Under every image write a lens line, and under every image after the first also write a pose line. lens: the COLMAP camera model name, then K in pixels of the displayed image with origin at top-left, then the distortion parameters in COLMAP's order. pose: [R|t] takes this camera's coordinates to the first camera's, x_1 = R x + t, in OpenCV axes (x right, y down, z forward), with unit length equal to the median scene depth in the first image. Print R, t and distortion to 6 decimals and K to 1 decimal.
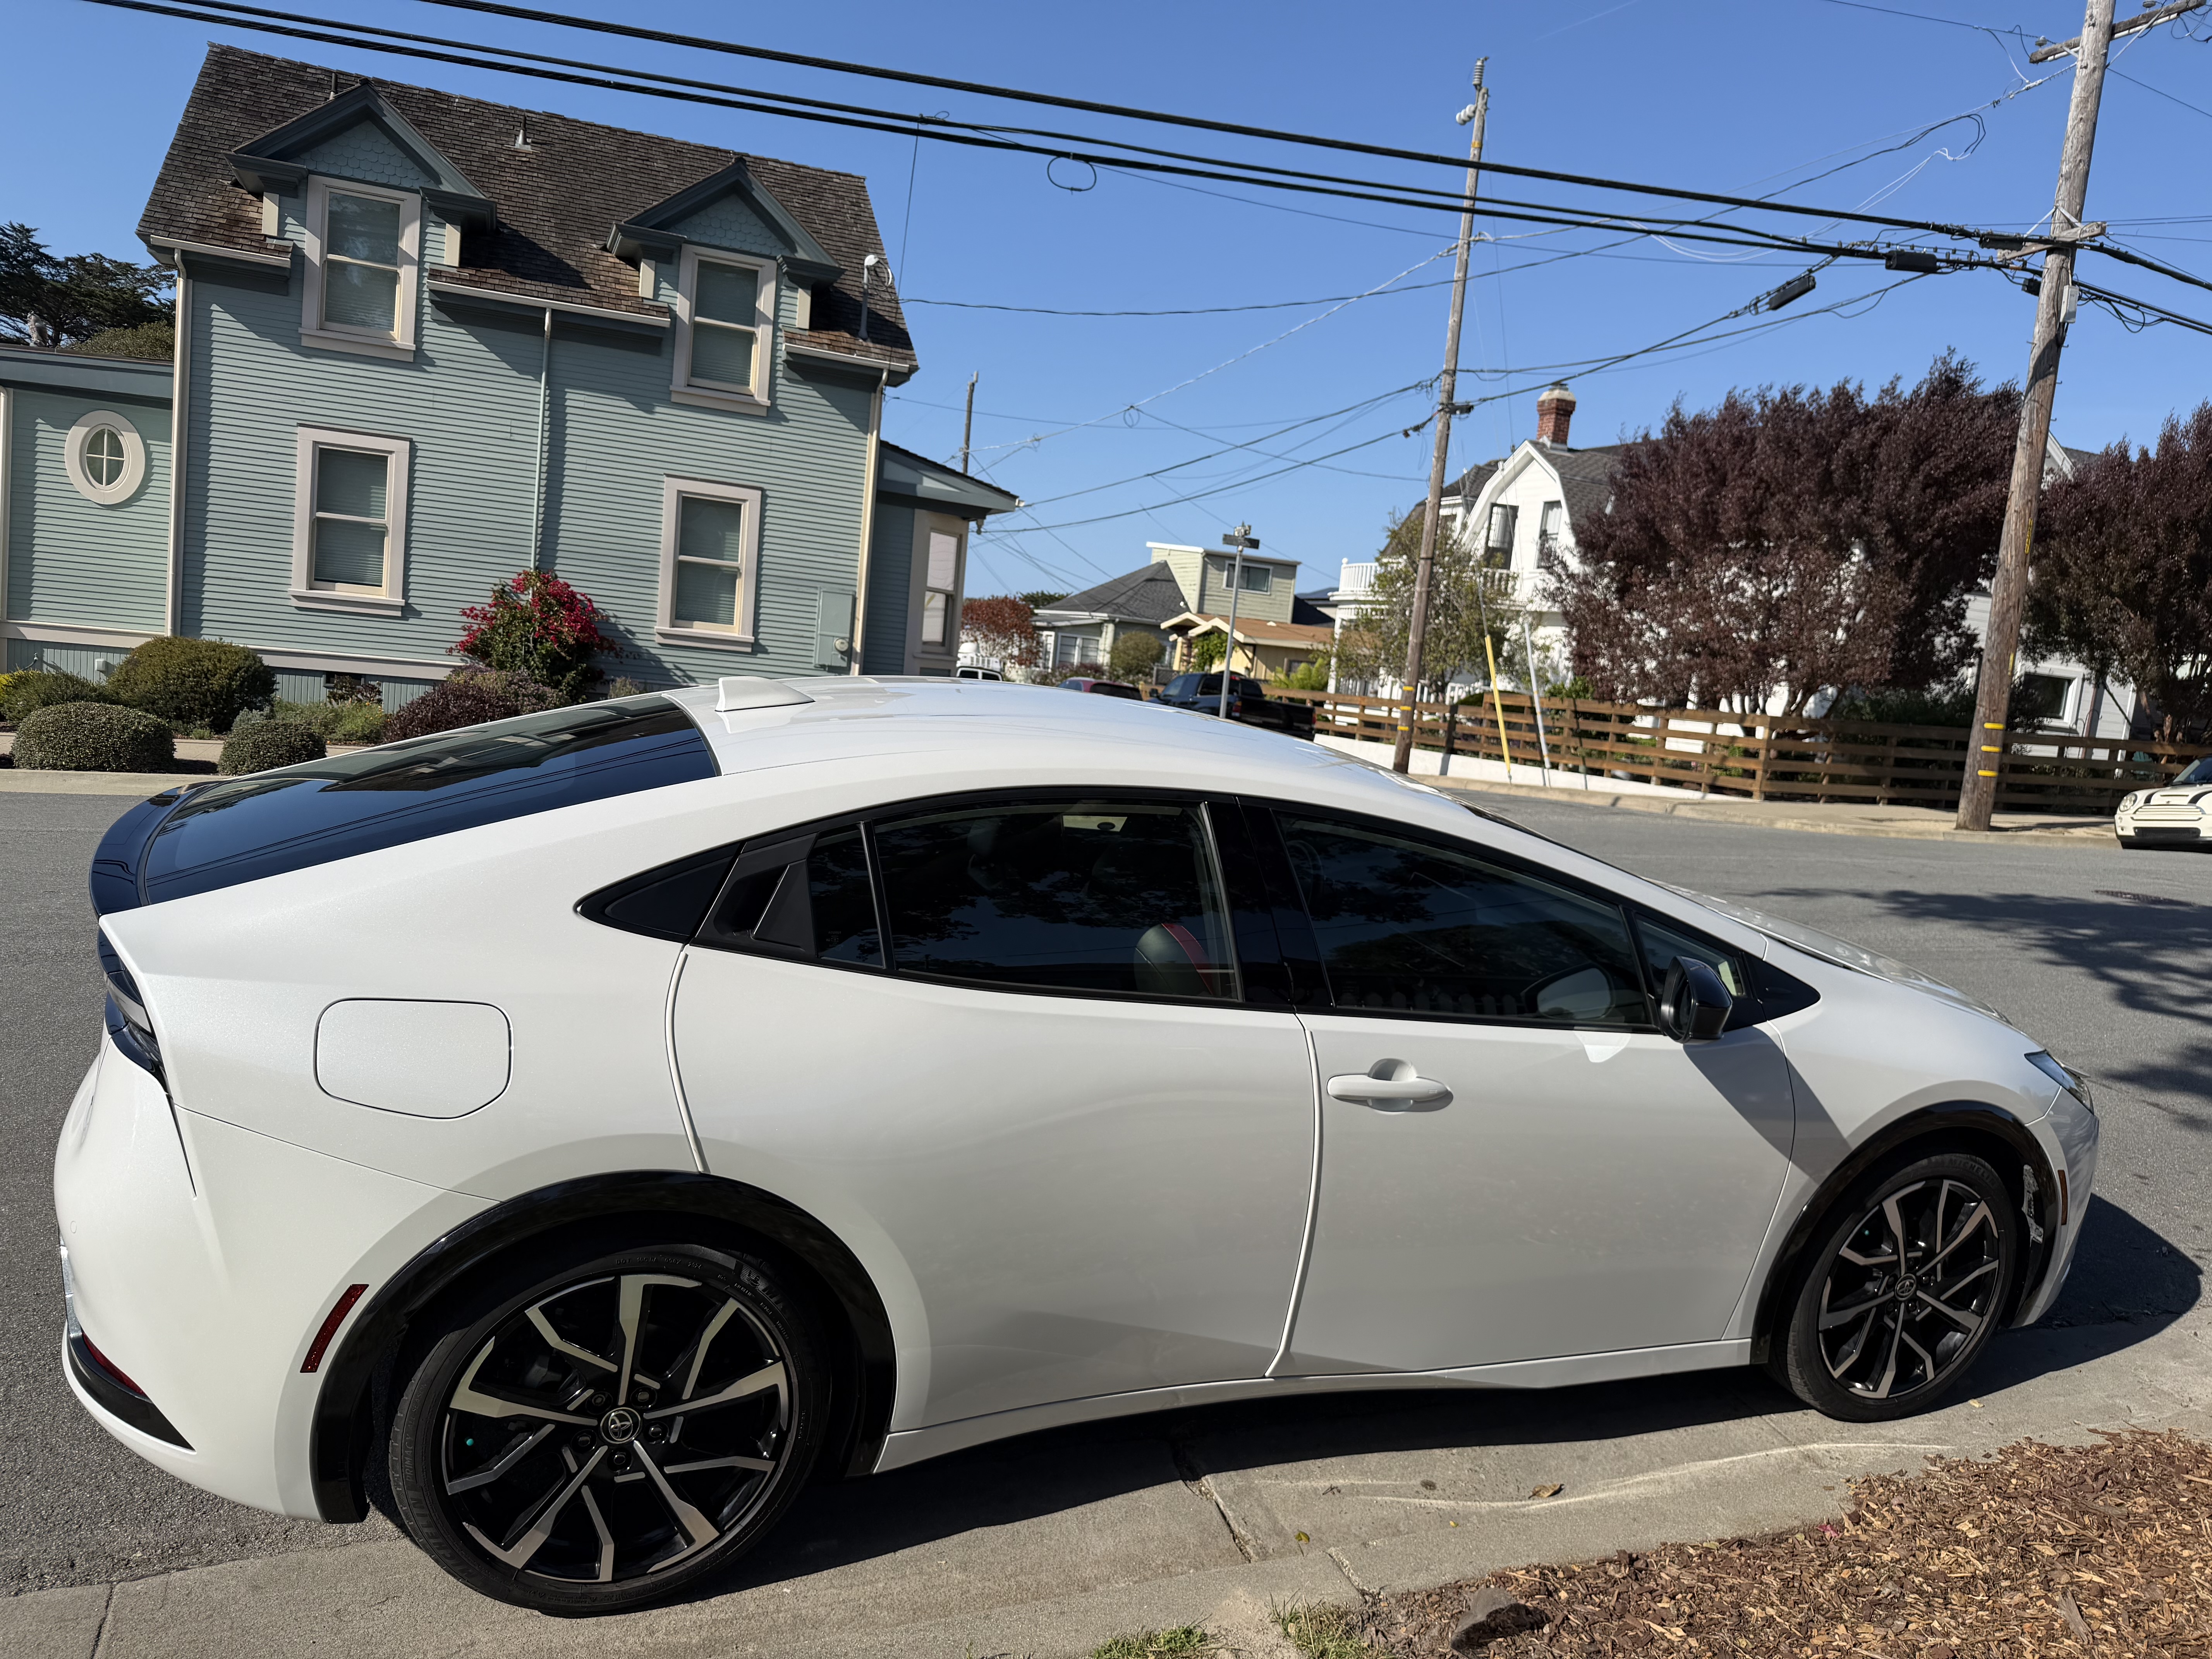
lens RADIAL K [[1651.8, 0, 1103.1], [0, 1651.8, 834.1], [0, 0, 1]] dist [0.033206, -0.012032]
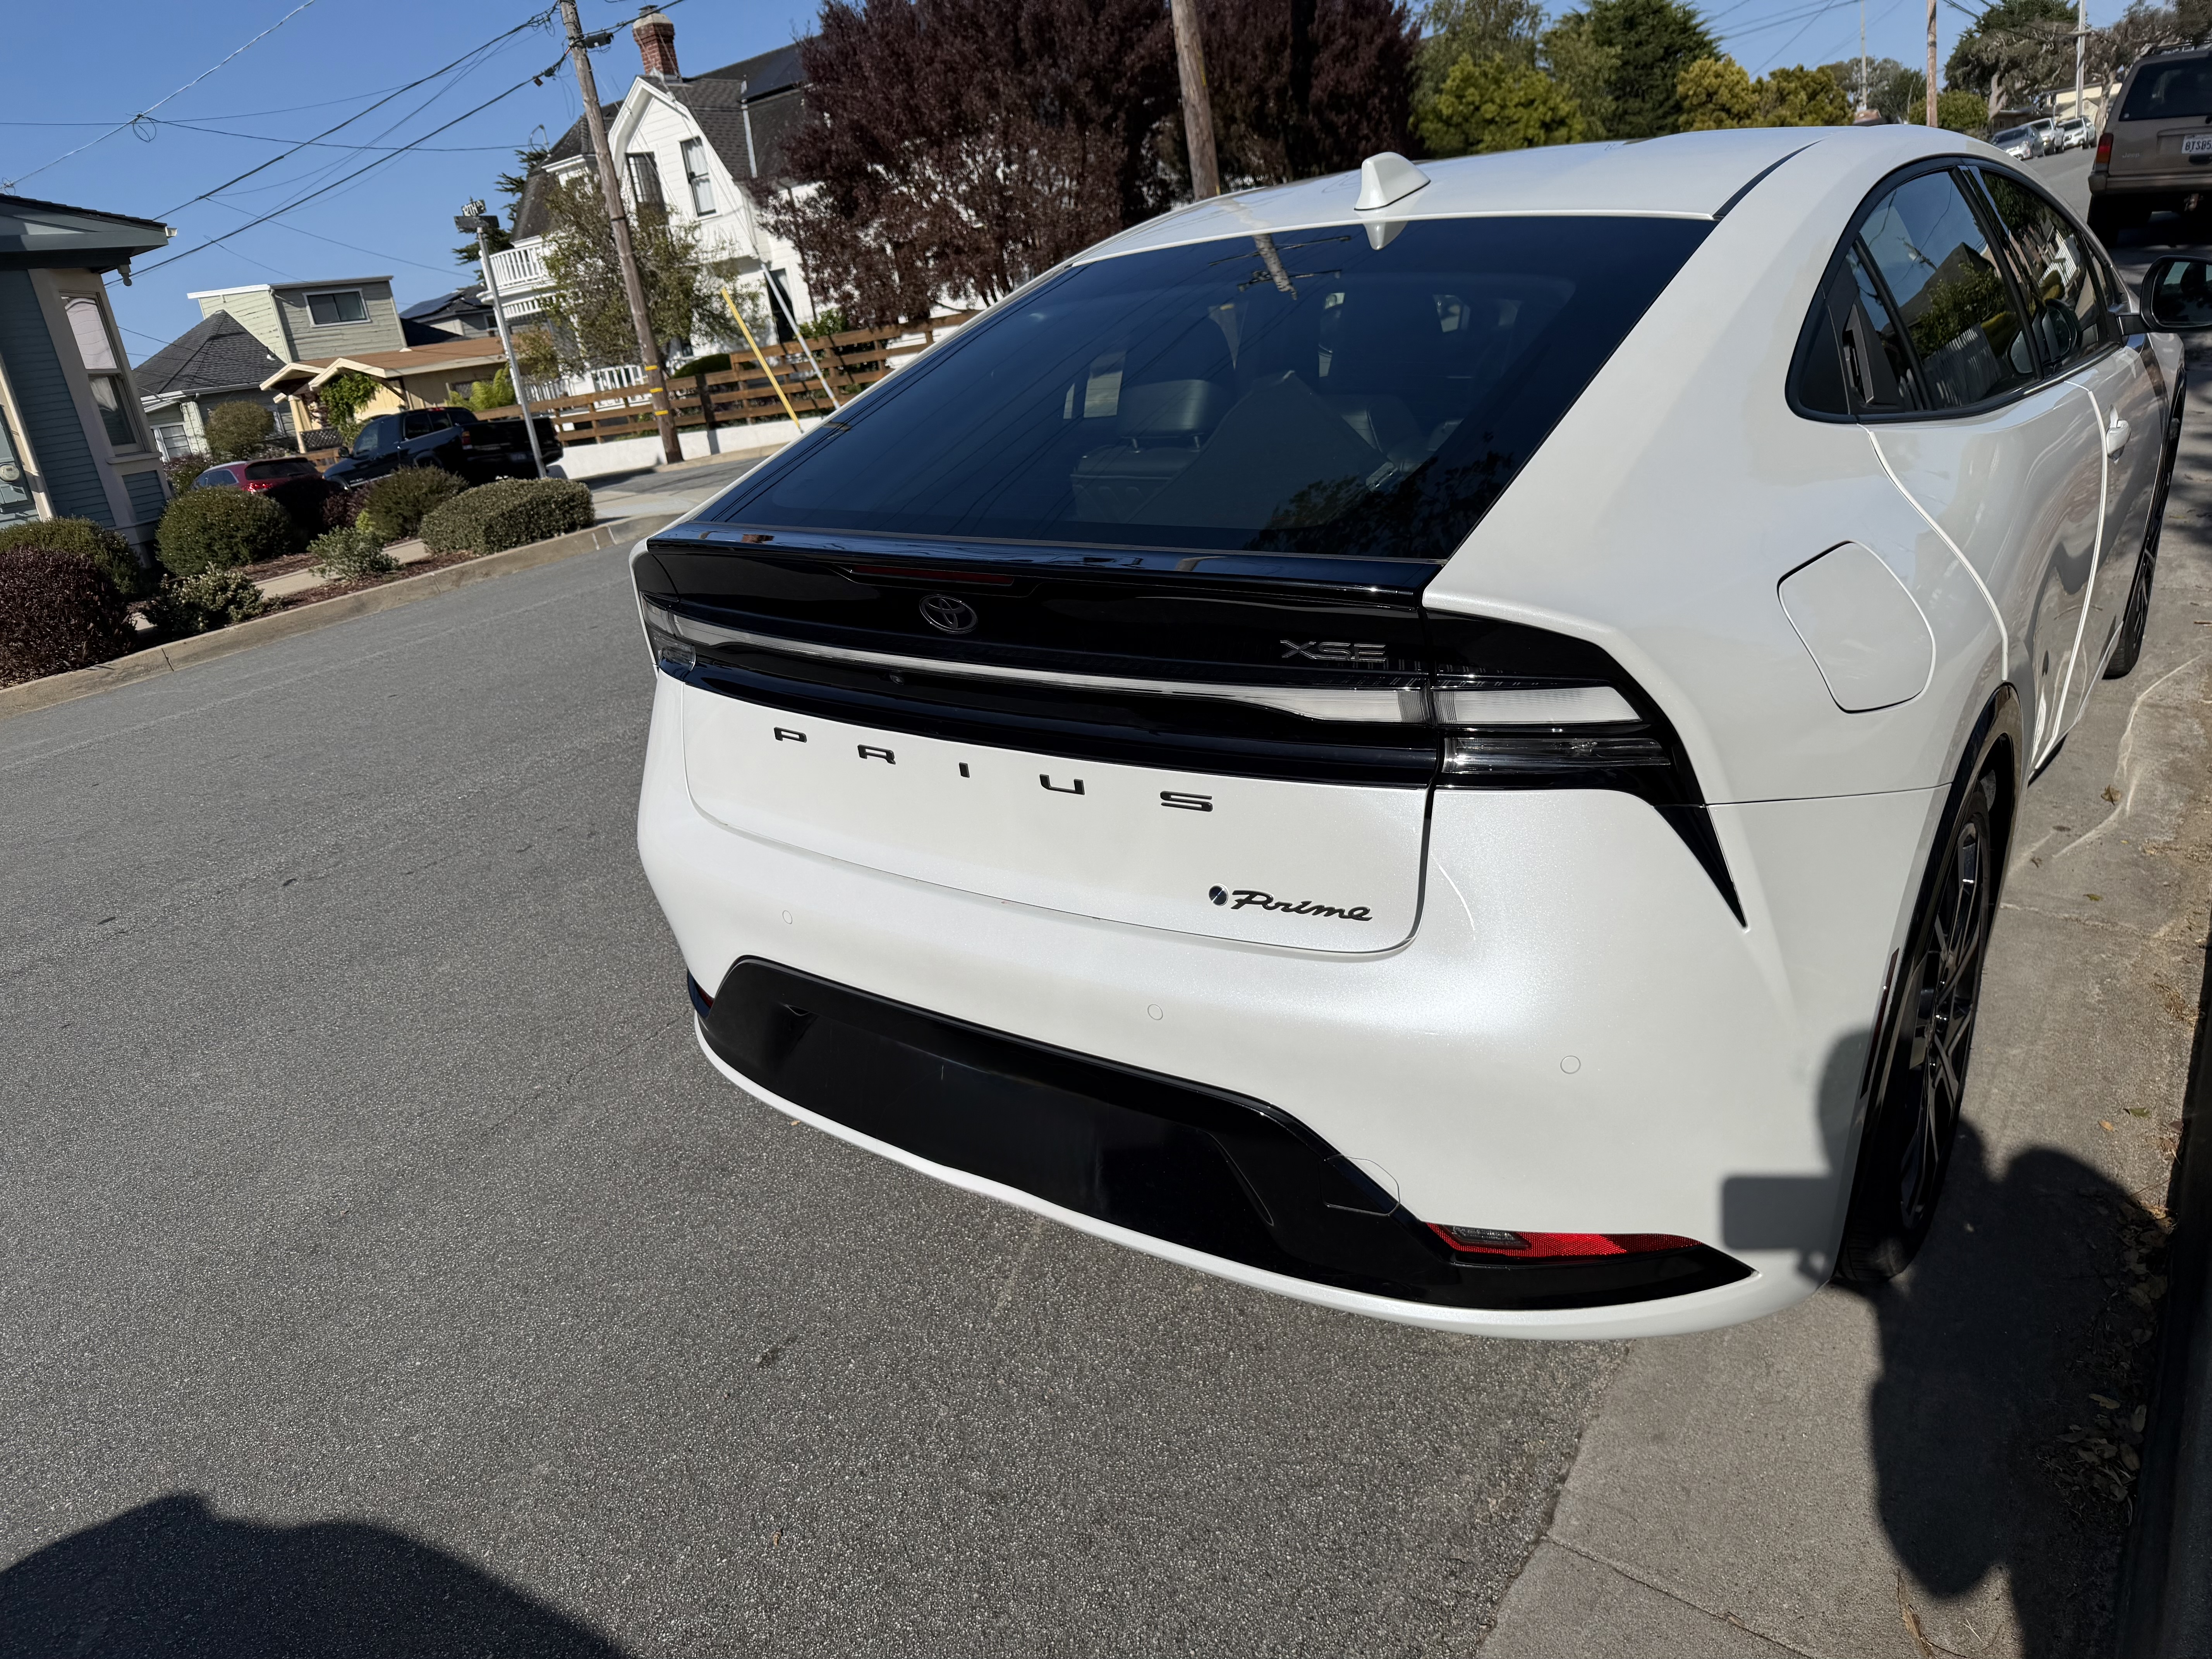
lens RADIAL K [[1651.8, 0, 1100.5], [0, 1651.8, 809.5], [0, 0, 1]] dist [0.033206, -0.012032]
pose [[0.801229, -0.371107, 0.469375, -0.169677], [0.290446, 0.927037, 0.237158, -0.009540], [-0.523139, -0.053690, 0.850555, 0.093191]]
